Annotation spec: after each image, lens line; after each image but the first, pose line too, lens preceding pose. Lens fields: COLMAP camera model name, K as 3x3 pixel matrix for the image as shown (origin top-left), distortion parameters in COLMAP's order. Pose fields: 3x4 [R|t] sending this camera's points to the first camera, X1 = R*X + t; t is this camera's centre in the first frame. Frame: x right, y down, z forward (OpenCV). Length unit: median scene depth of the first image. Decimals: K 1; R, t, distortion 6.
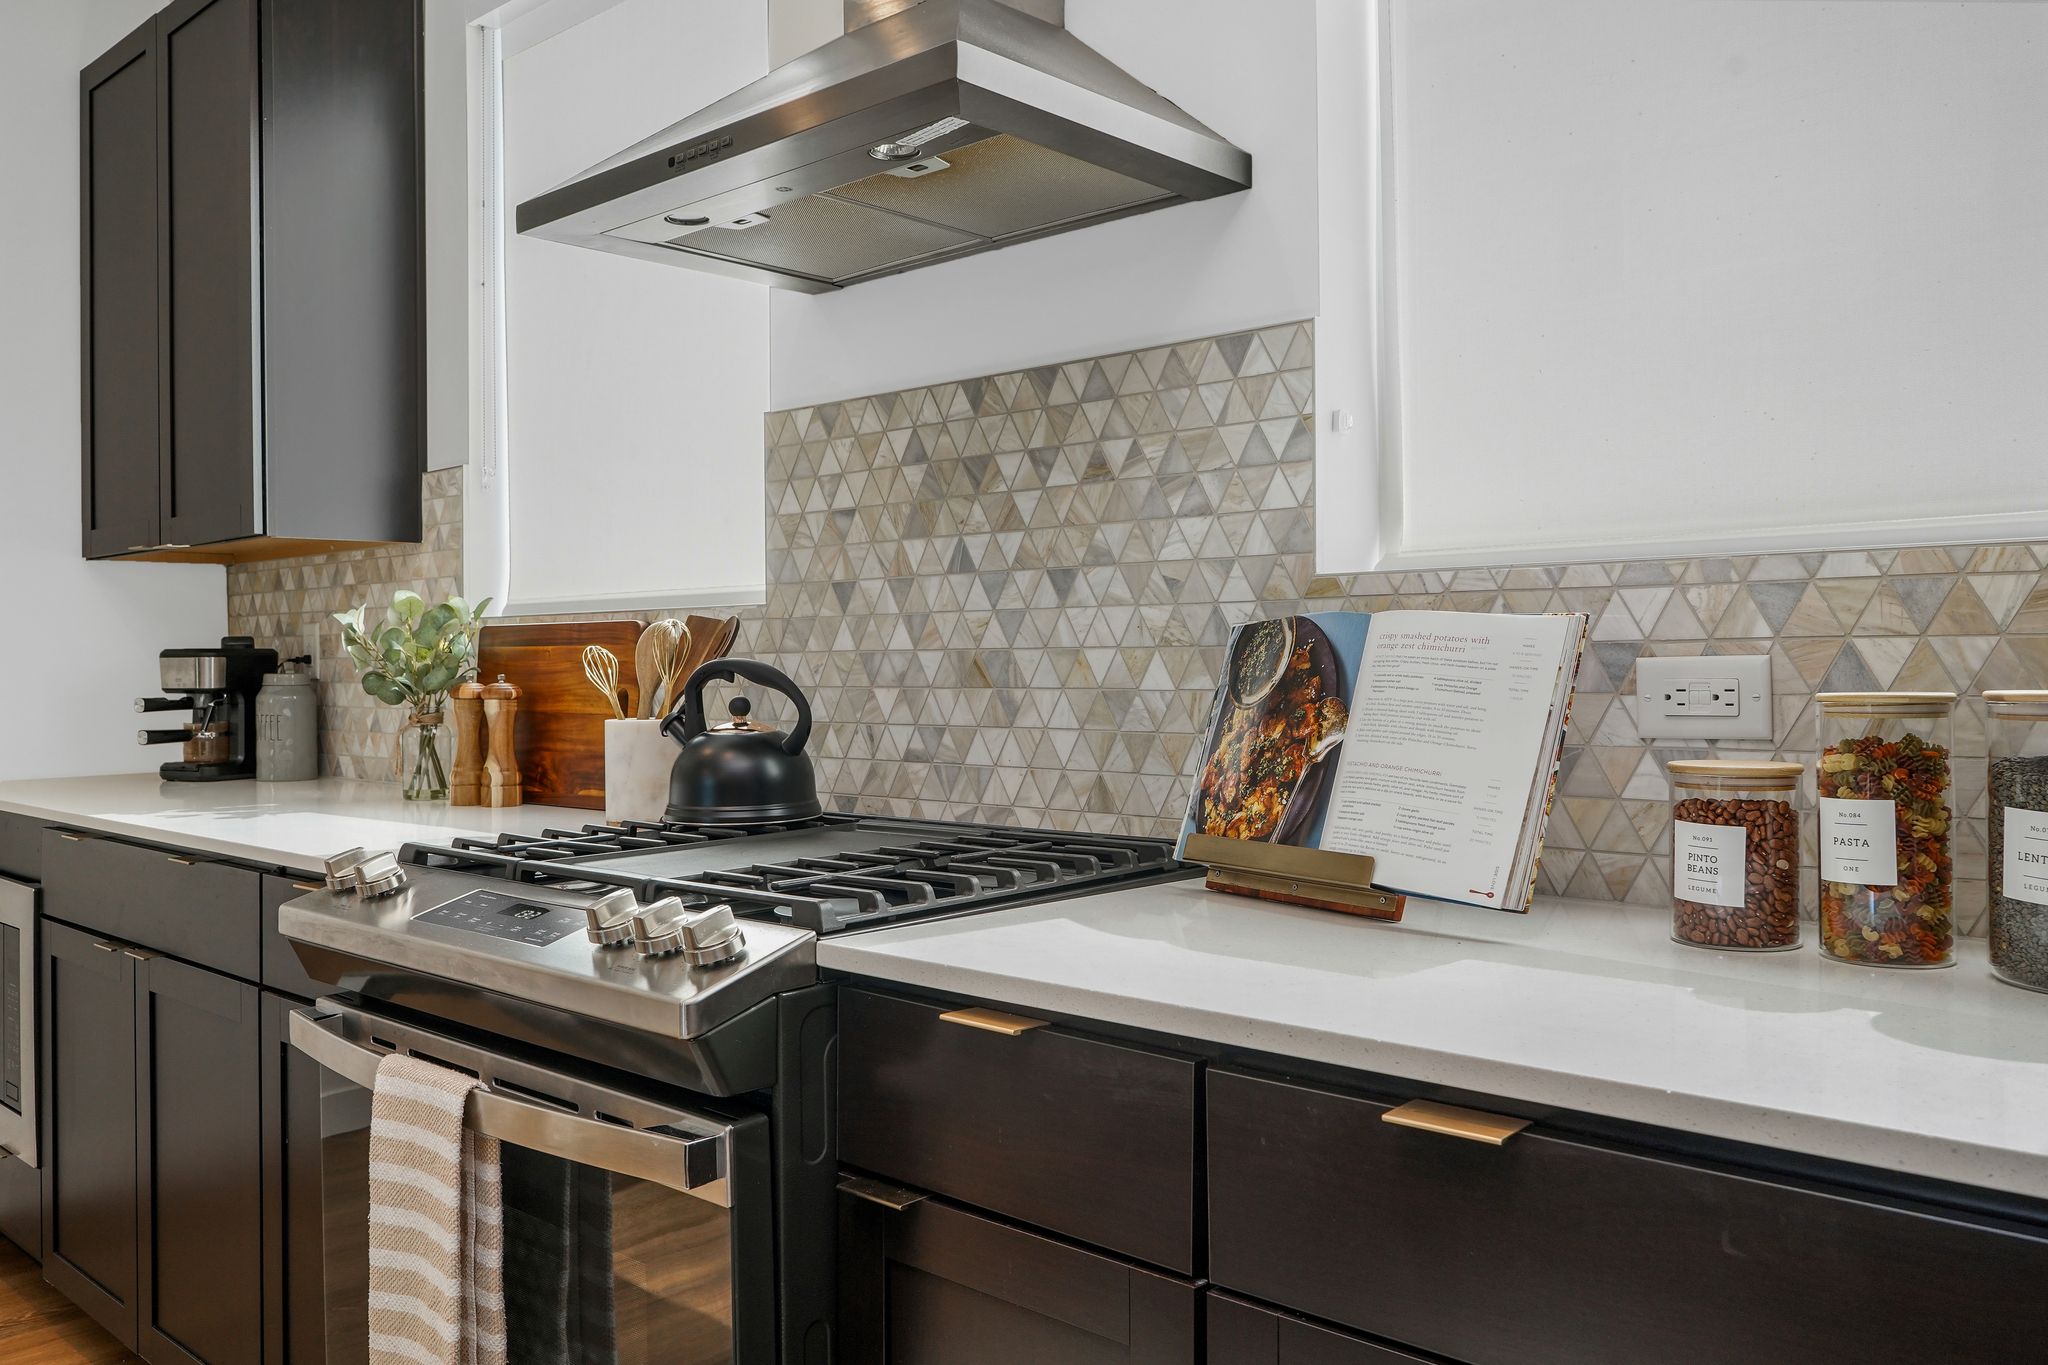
lens RADIAL K [[1609.0, 0, 987.0], [0, 1609.0, 632.5], [0, 0, 1]] dist [-0.018022, -0.006841]
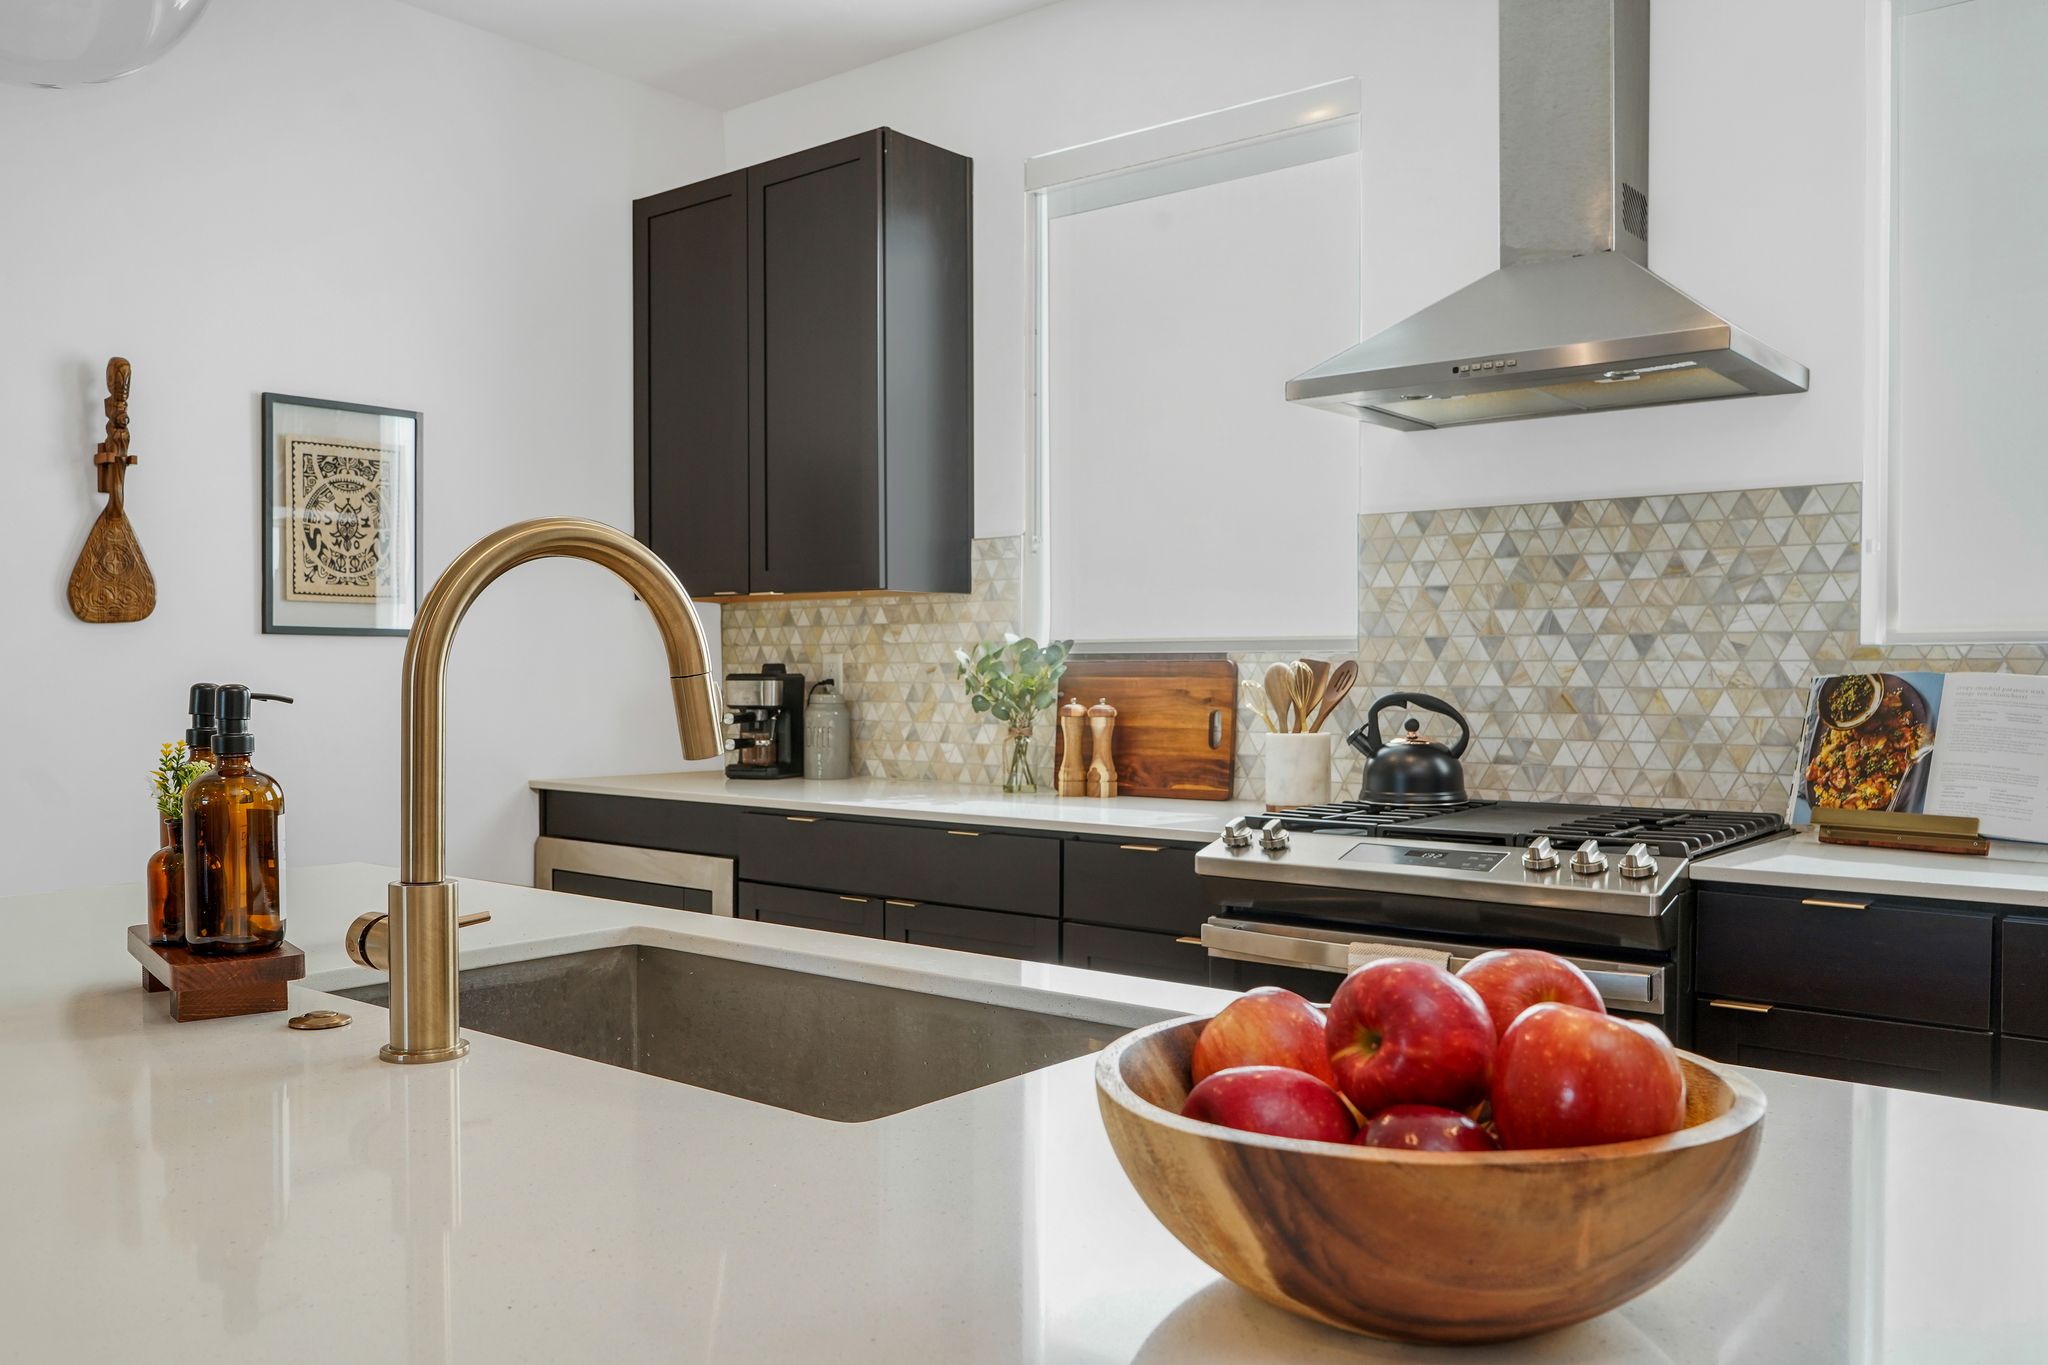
lens RADIAL K [[1609.0, 0, 987.2], [0, 1609.0, 697.8], [0, 0, 1]] dist [-0.018022, -0.006841]
pose [[0.998092, 0.007896, 0.061238, -0.618261], [-0.009956, 0.999392, 0.033405, -0.023393], [-0.060937, -0.033951, 0.997564, -0.423736]]
